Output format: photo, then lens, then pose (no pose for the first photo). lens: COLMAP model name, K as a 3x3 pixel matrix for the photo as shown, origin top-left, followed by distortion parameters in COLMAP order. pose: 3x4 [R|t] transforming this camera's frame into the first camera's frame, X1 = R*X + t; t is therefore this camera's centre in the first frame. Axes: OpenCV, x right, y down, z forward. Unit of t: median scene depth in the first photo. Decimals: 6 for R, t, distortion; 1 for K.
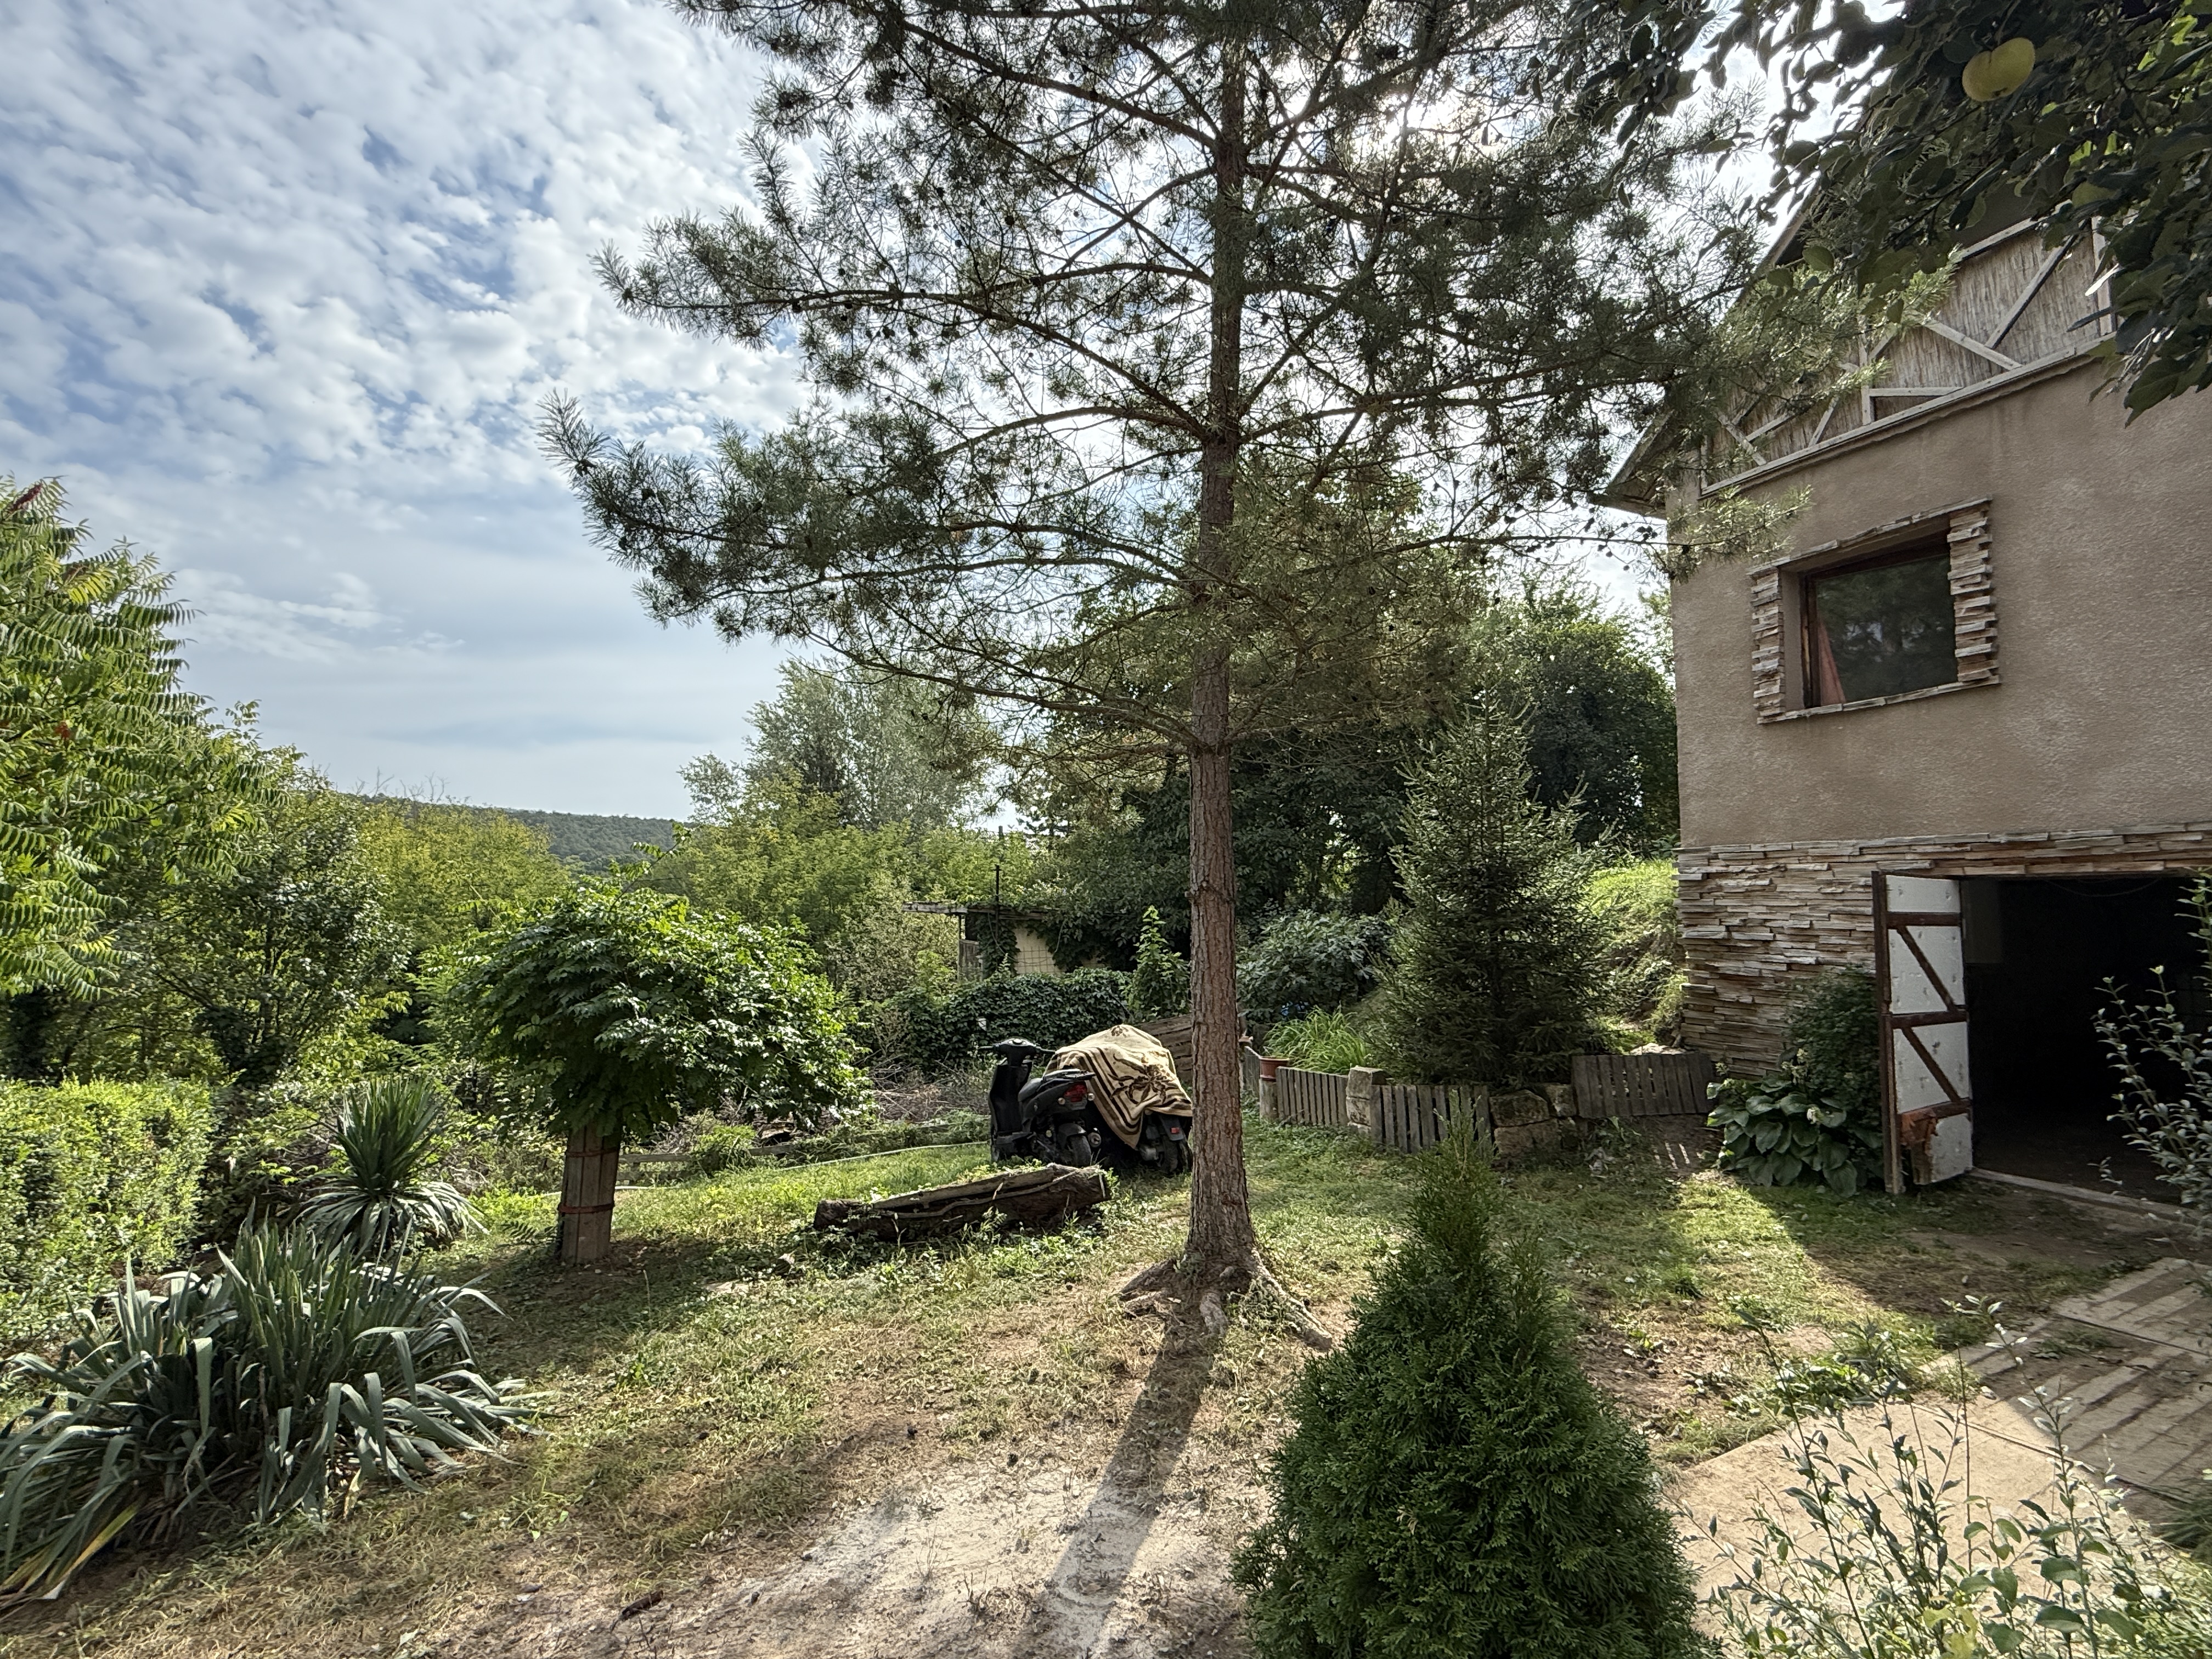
lens RADIAL K [[1048.5, 0, 1102.1], [0, 1048.5, 827.4], [0, 0, 1]] dist [-0.001772, 0.000409]
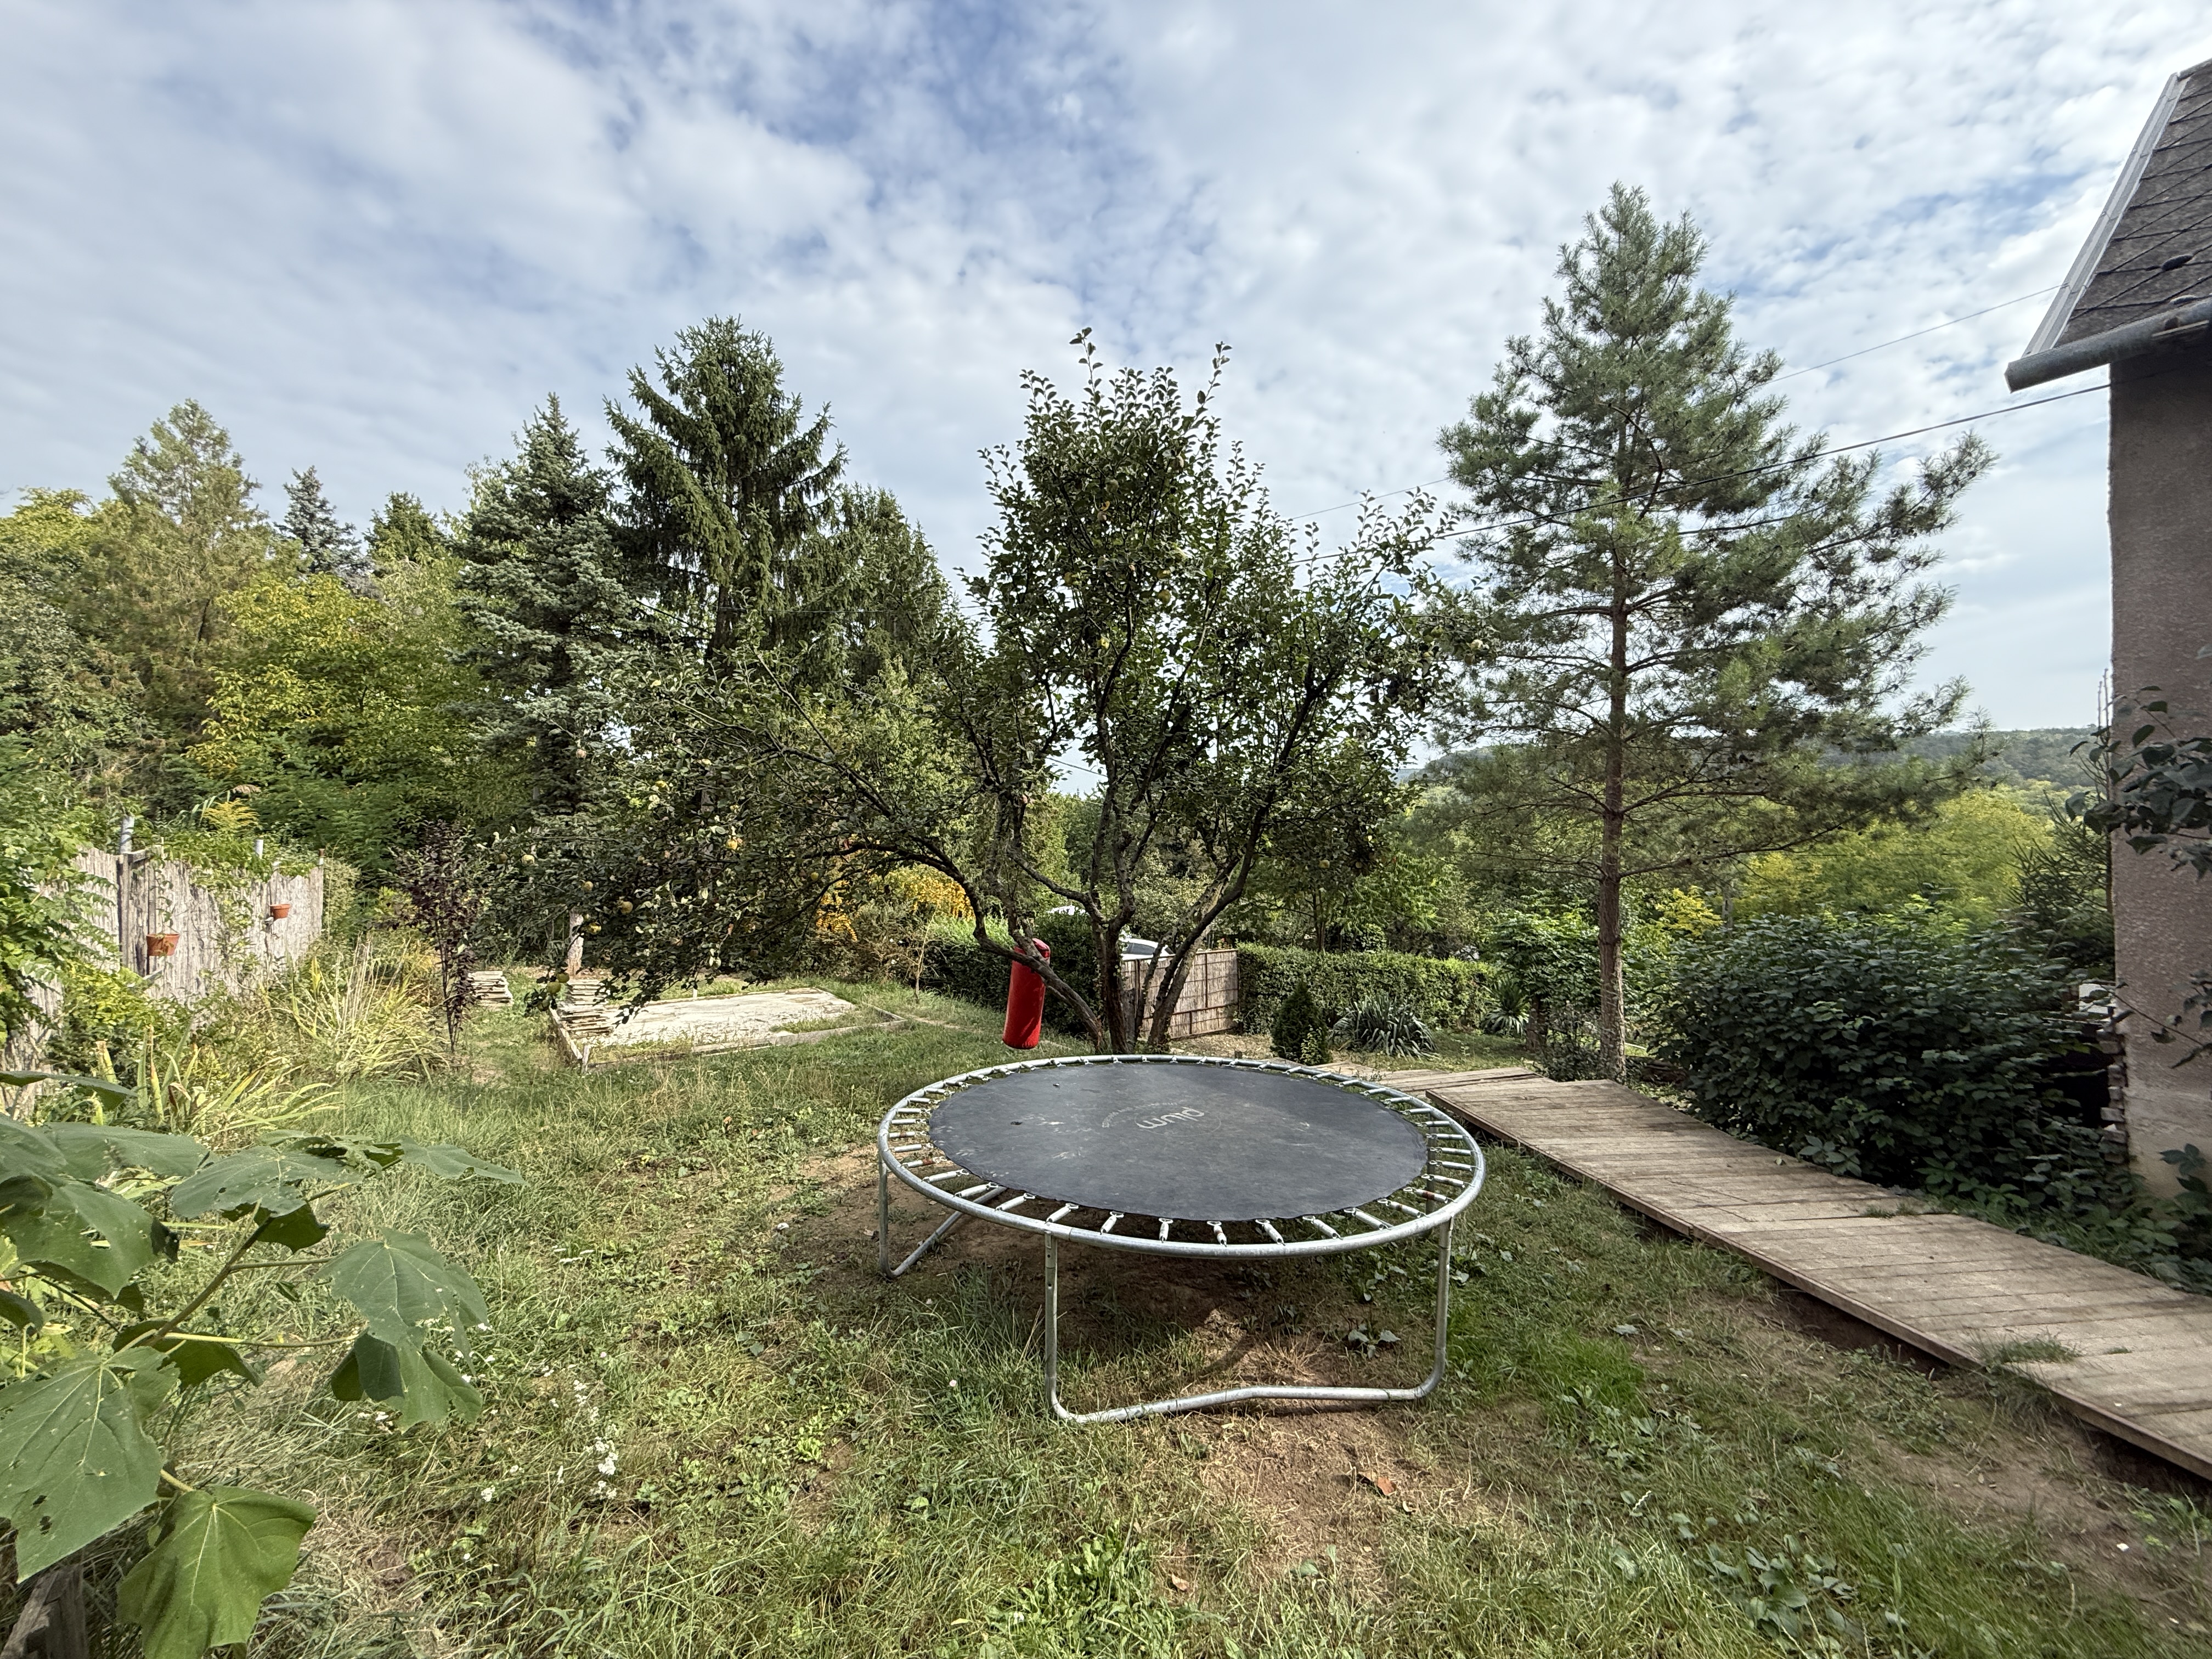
lens RADIAL K [[876.7, 0, 1112.6], [0, 876.7, 828.0], [0, 0, 1]] dist [-0.001112, -0.000023]
pose [[0.120844, -0.013189, -0.992584, 1.605743], [0.073817, 0.997263, -0.004264, -0.219986], [0.989923, -0.072754, 0.121487, -0.288719]]
